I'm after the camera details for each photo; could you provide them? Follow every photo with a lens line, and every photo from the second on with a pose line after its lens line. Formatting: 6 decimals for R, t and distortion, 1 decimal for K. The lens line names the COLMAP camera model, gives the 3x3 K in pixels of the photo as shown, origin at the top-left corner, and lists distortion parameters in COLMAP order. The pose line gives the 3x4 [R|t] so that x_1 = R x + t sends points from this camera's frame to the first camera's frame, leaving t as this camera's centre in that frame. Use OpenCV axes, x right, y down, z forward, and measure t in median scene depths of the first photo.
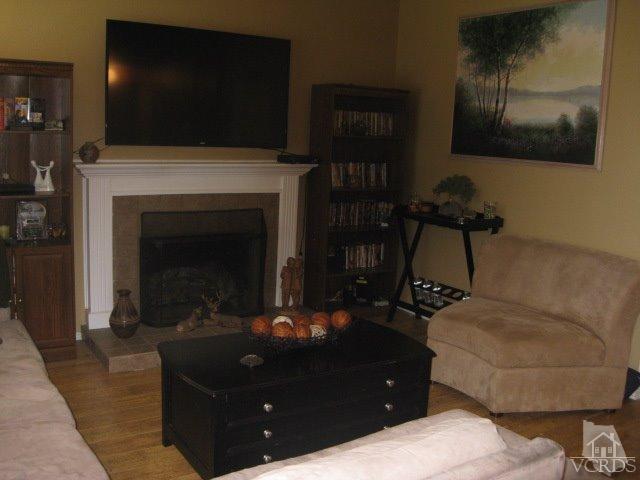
lens RADIAL K [[673.3, 0, 319.9], [0, 673.3, 242.1], [0, 0, 1]] dist [-0.102657, 0.000000]
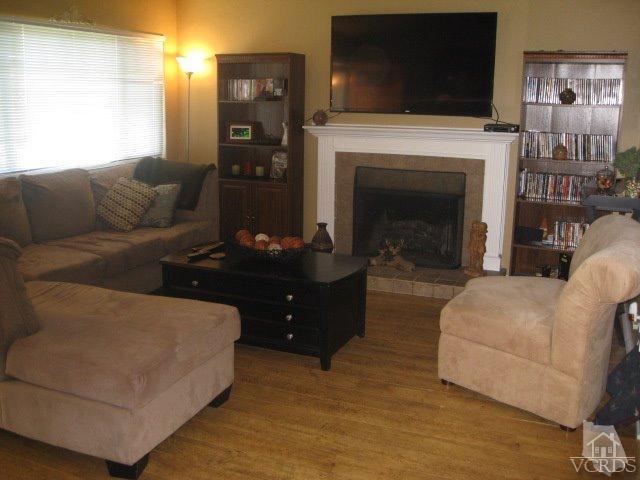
lens RADIAL K [[673.3, 0, 320.0], [0, 673.3, 238.3], [0, 0, 1]] dist [-0.102657, 0.000000]
pose [[0.569211, 0.140617, -0.810078, 0.721754], [-0.126163, 0.988536, 0.082945, -0.006193], [0.812454, 0.054988, 0.580426, 0.209608]]
